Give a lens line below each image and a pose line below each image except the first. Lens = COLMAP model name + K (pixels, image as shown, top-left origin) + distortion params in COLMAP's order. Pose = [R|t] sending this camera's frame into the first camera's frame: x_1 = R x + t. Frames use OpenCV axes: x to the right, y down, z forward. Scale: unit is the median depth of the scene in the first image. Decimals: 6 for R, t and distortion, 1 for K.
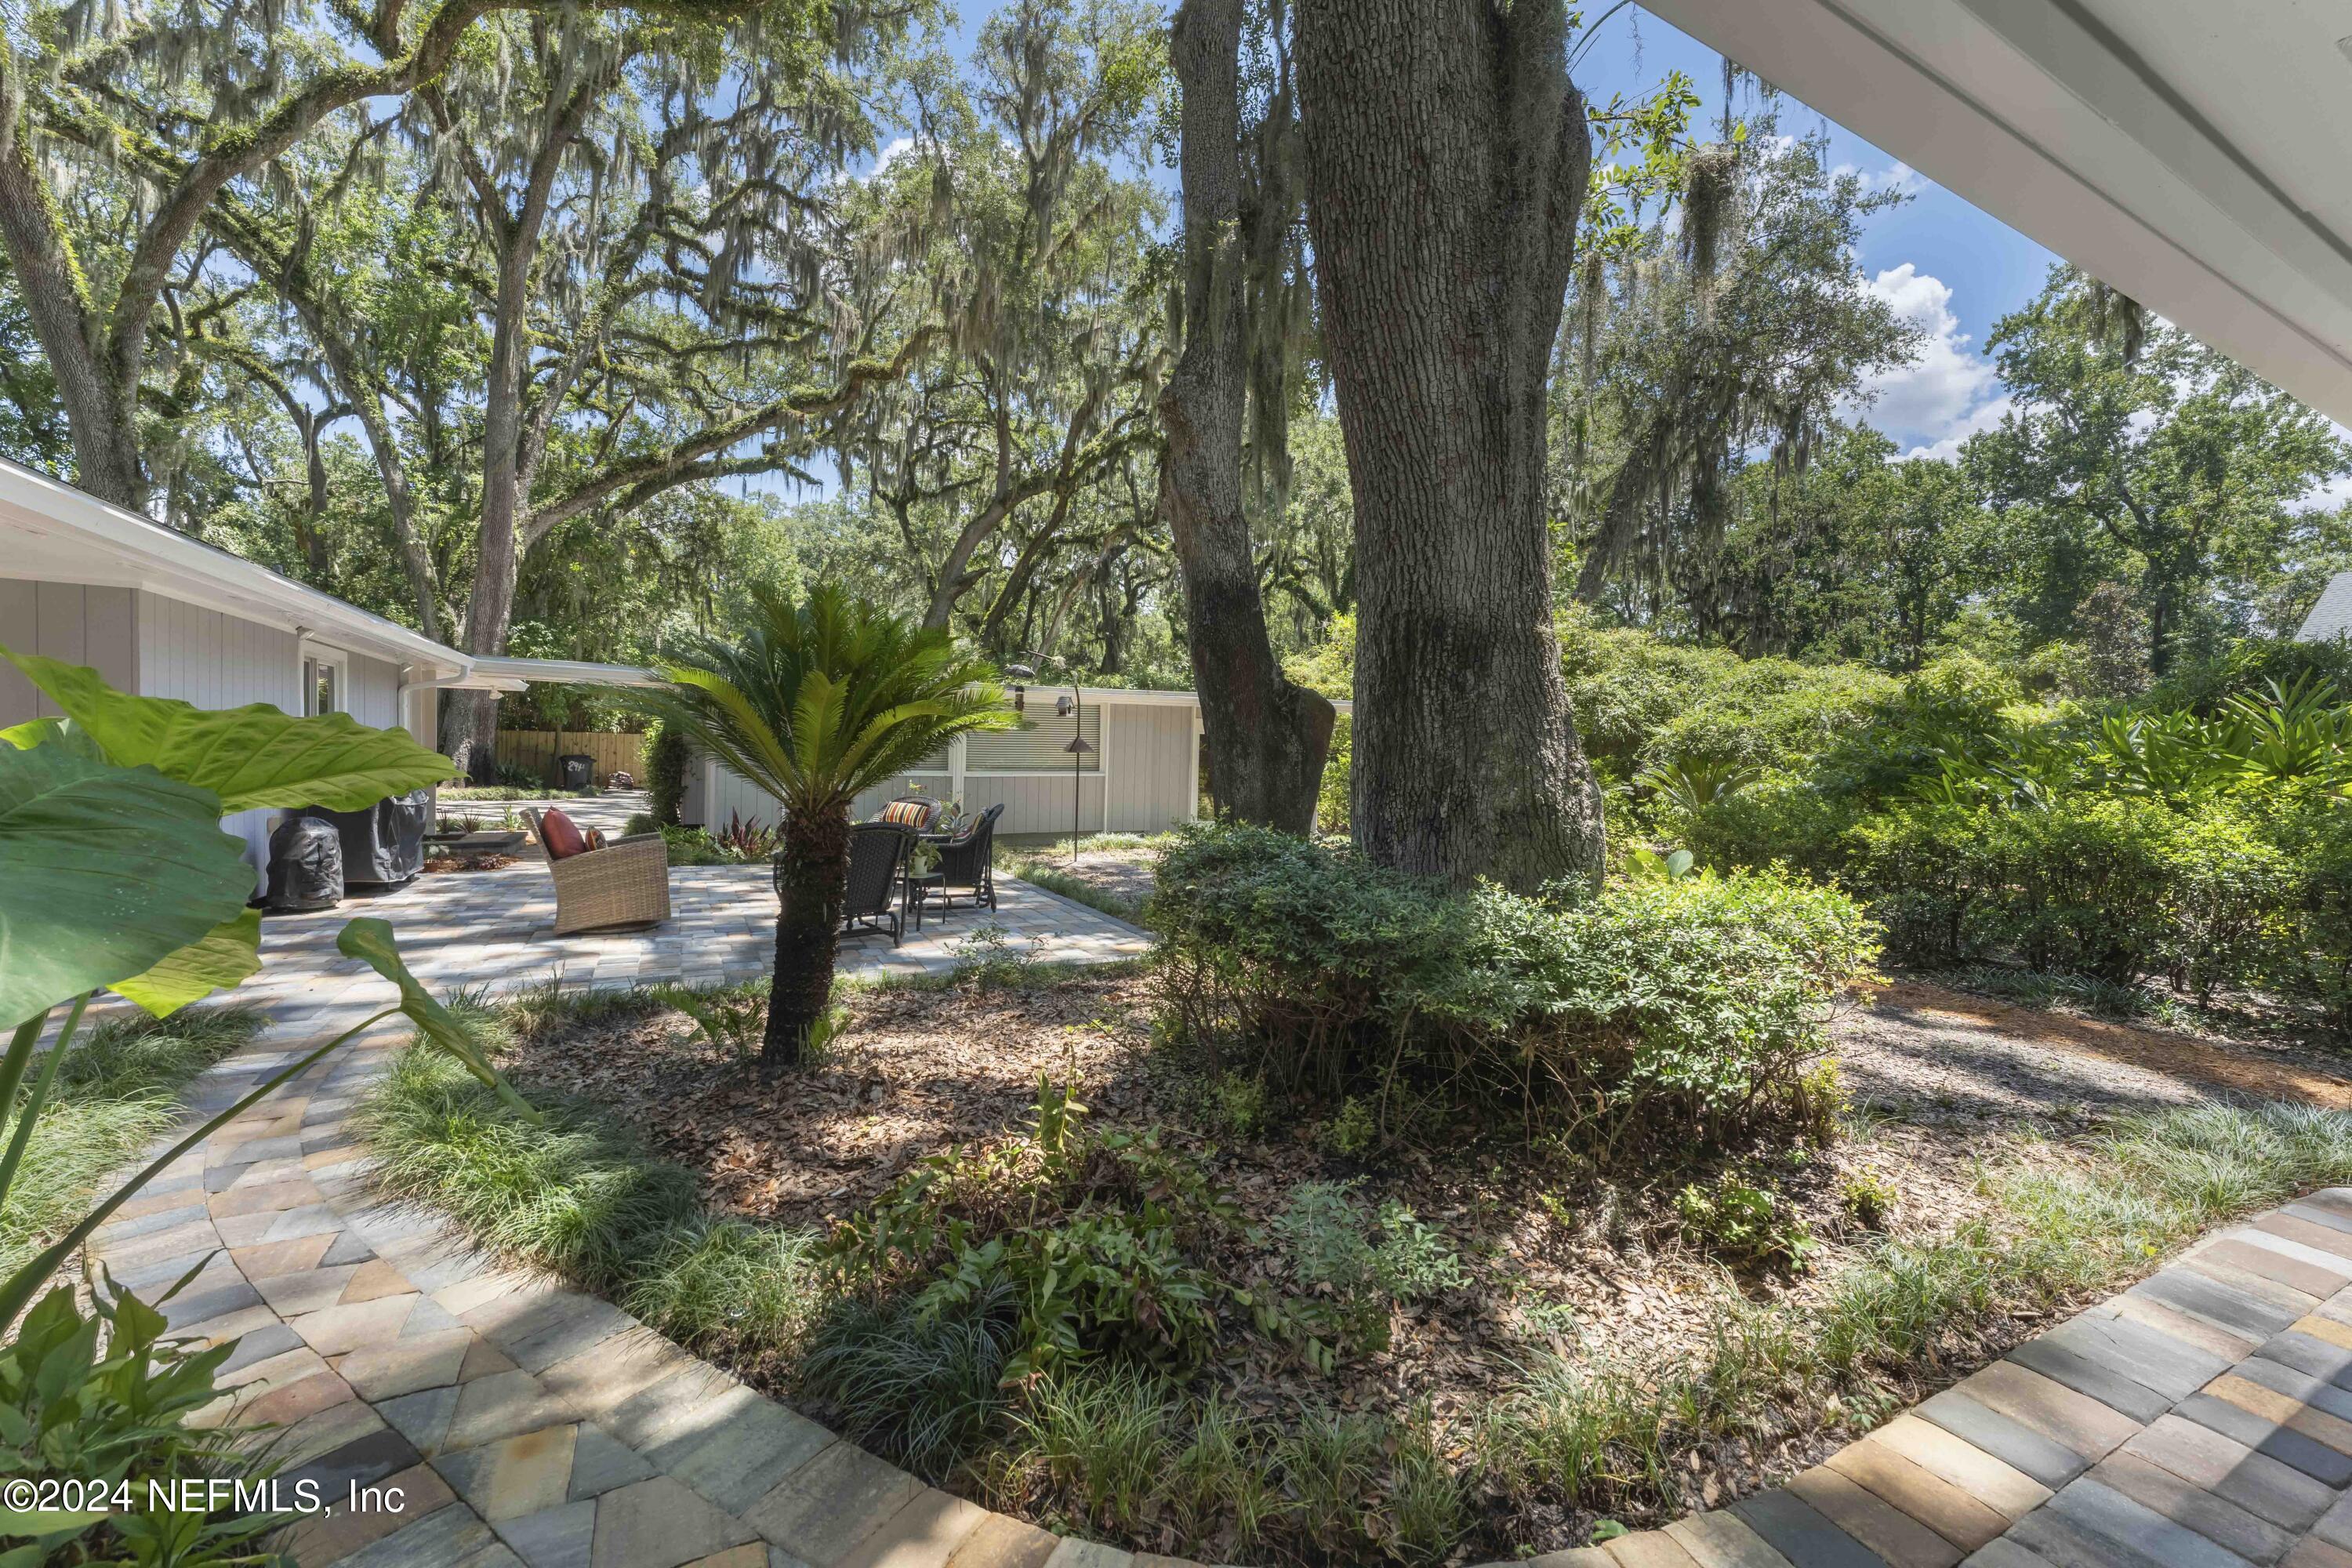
lens RADIAL K [[980.4, 0, 1198.7], [0, 980.4, 783.8], [0, 0, 1]] dist [-0.001721, -0.000273]
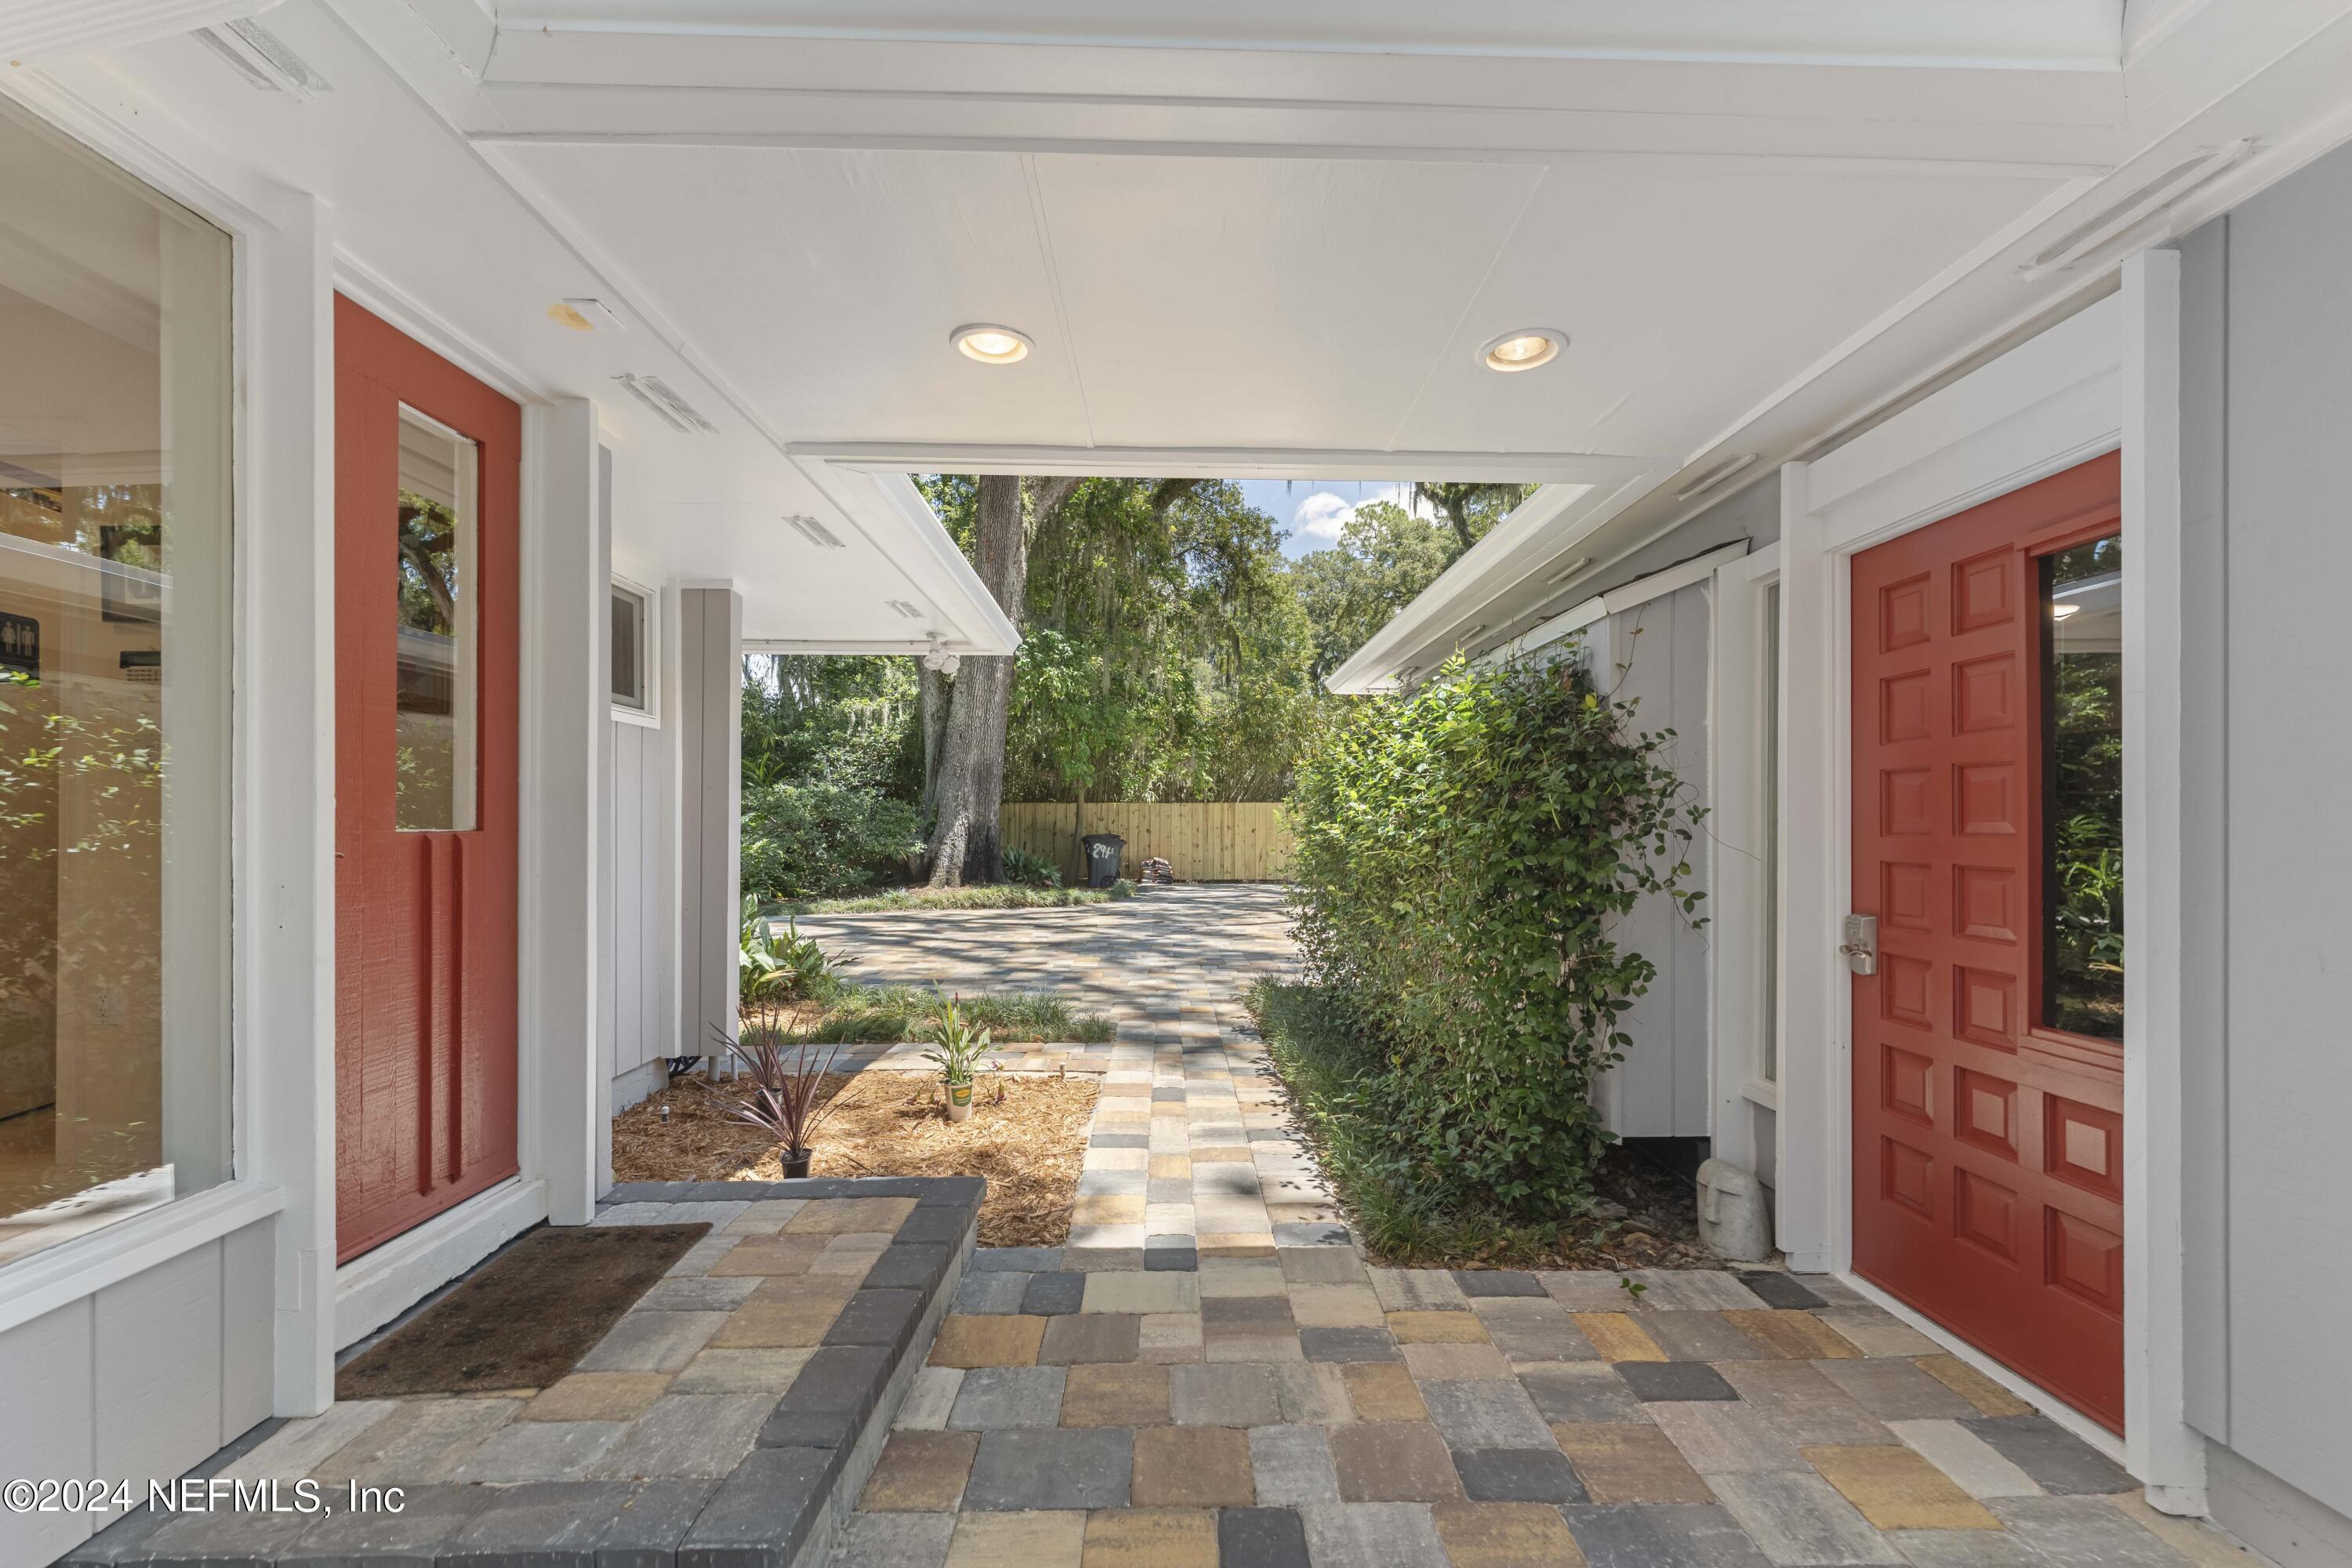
lens RADIAL K [[945.0, 0, 1168.9], [0, 945.0, 851.3], [0, 0, 1]] dist [-0.002166, 0.000121]
pose [[0.884697, -0.010975, -0.466037, -0.249164], [0.006674, 0.999919, -0.010879, -0.008813], [0.466118, 0.006514, 0.884698, 0.379918]]
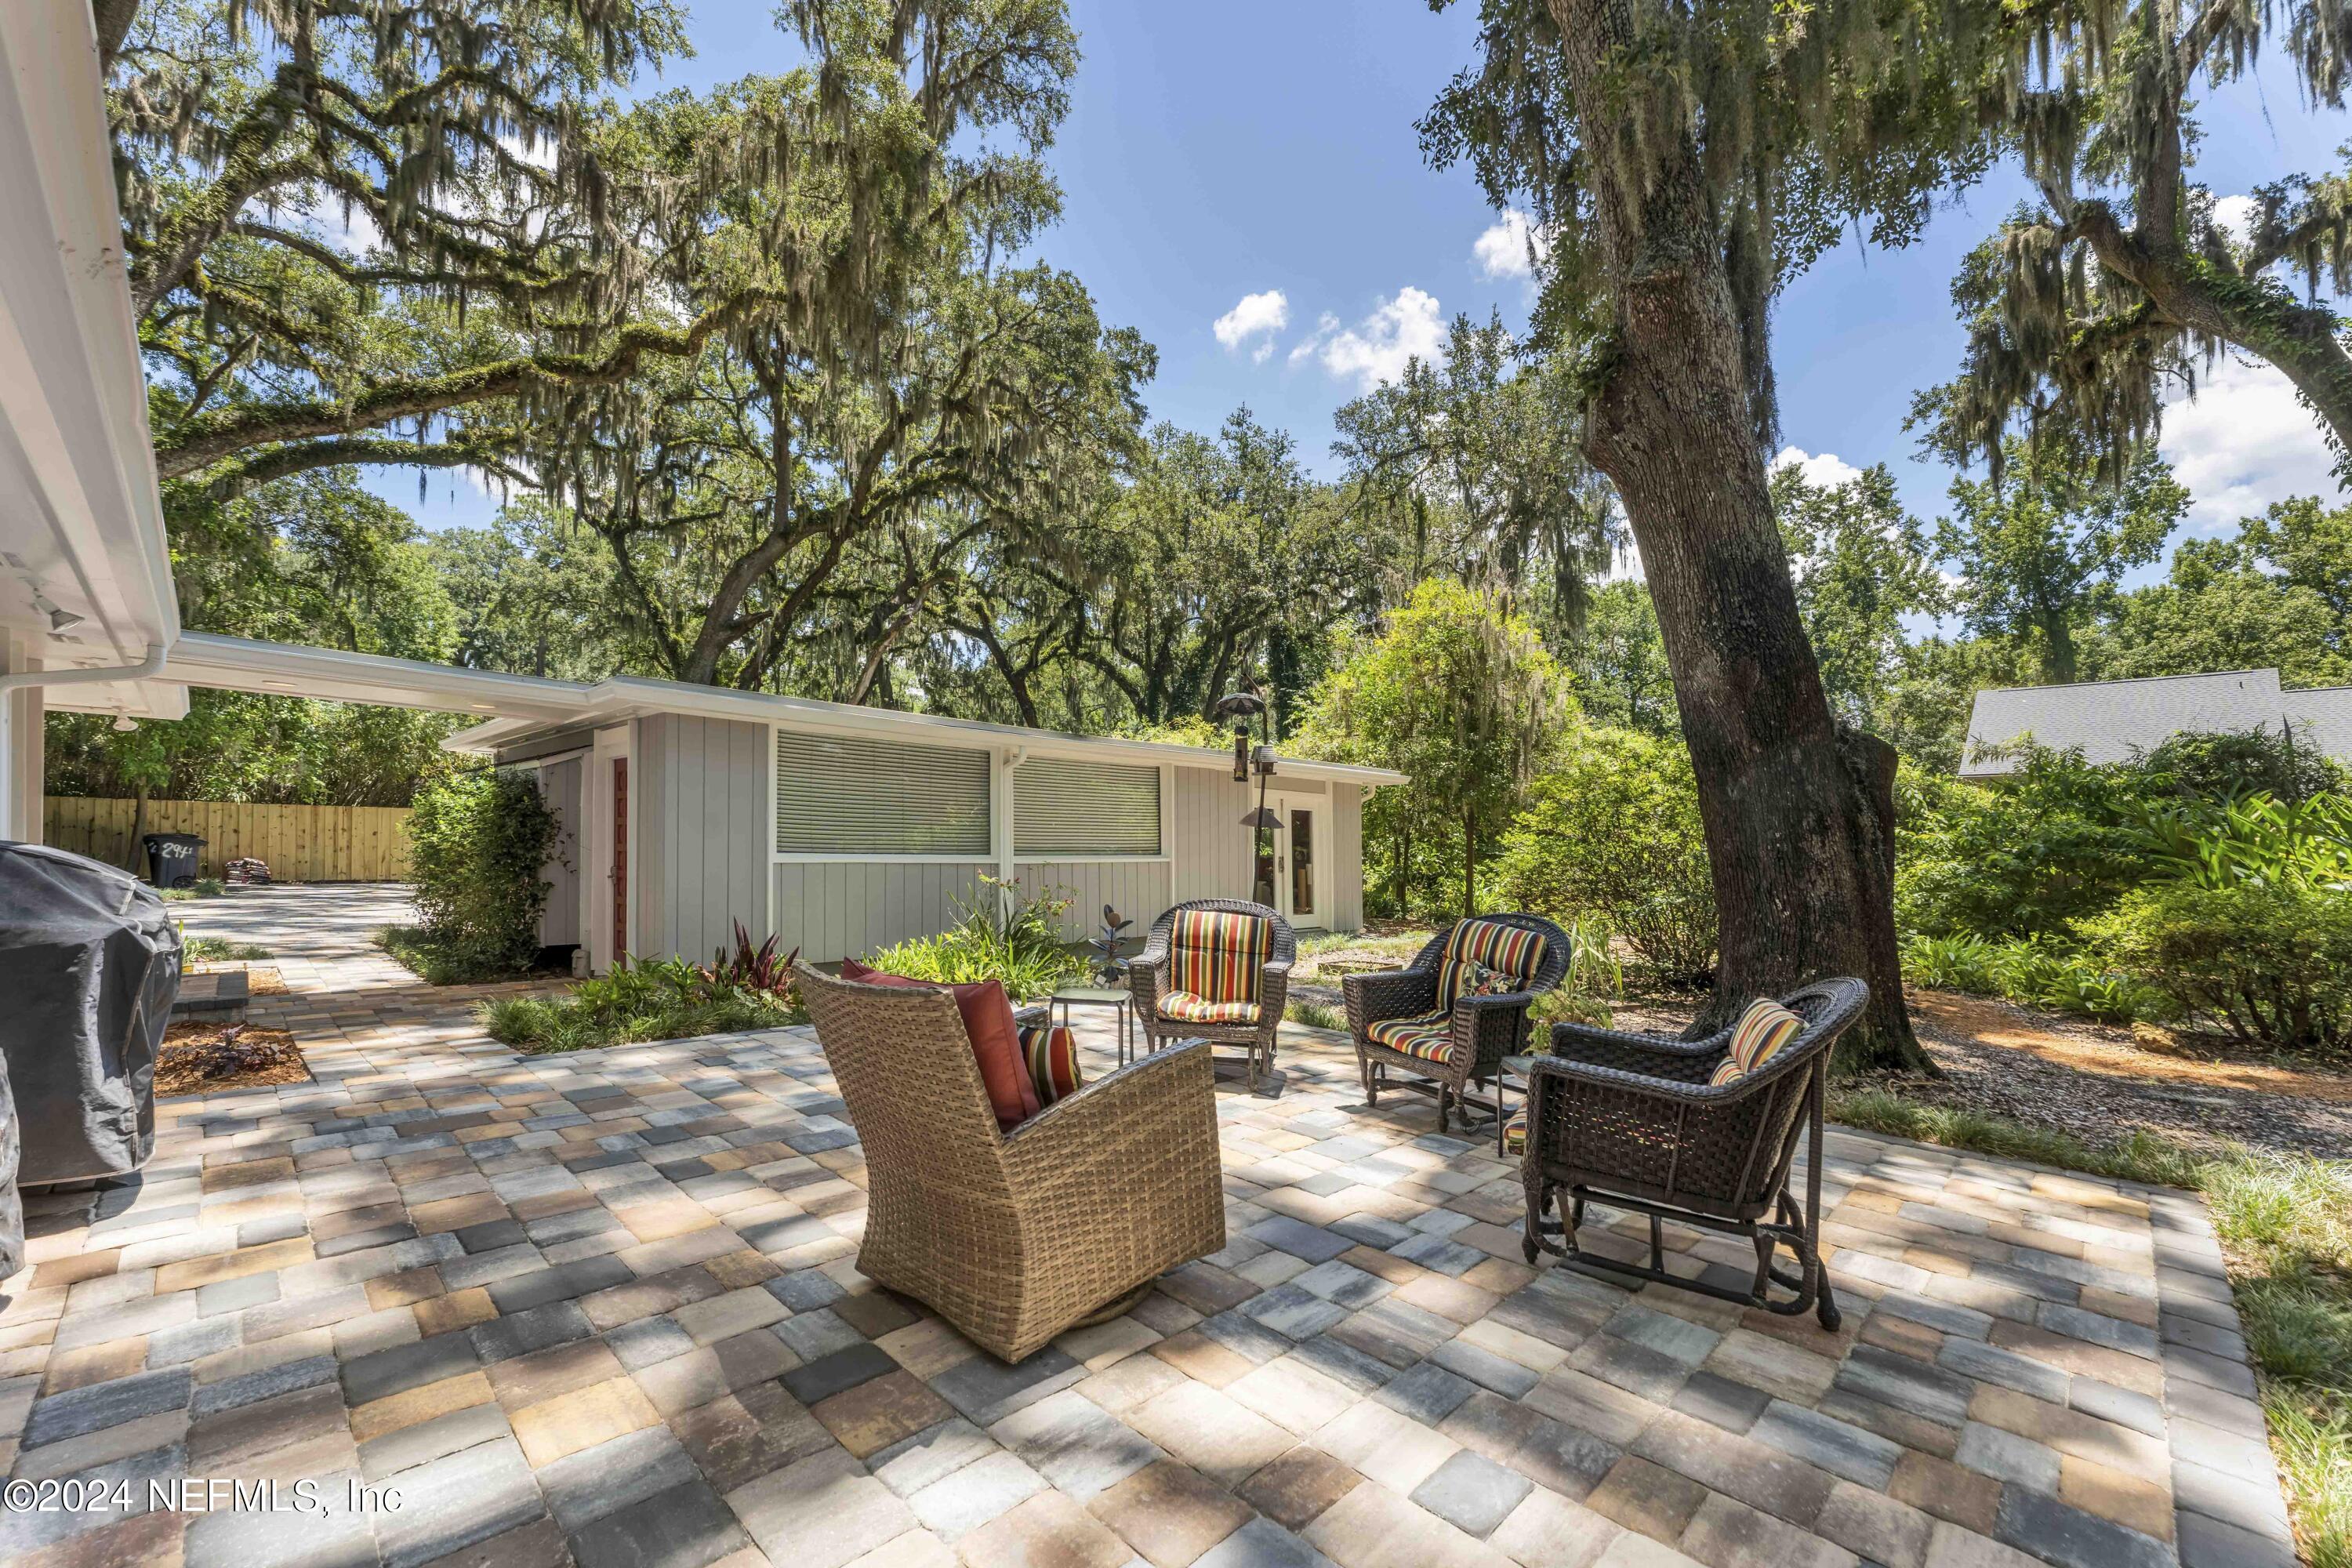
lens RADIAL K [[945.0, 0, 1168.9], [0, 945.0, 851.3], [0, 0, 1]] dist [-0.002166, 0.000121]
pose [[0.952640, -0.003754, 0.304078, -0.158506], [0.008046, 0.999885, -0.012863, -0.003124], [-0.303995, 0.014701, 0.952560, 0.152608]]
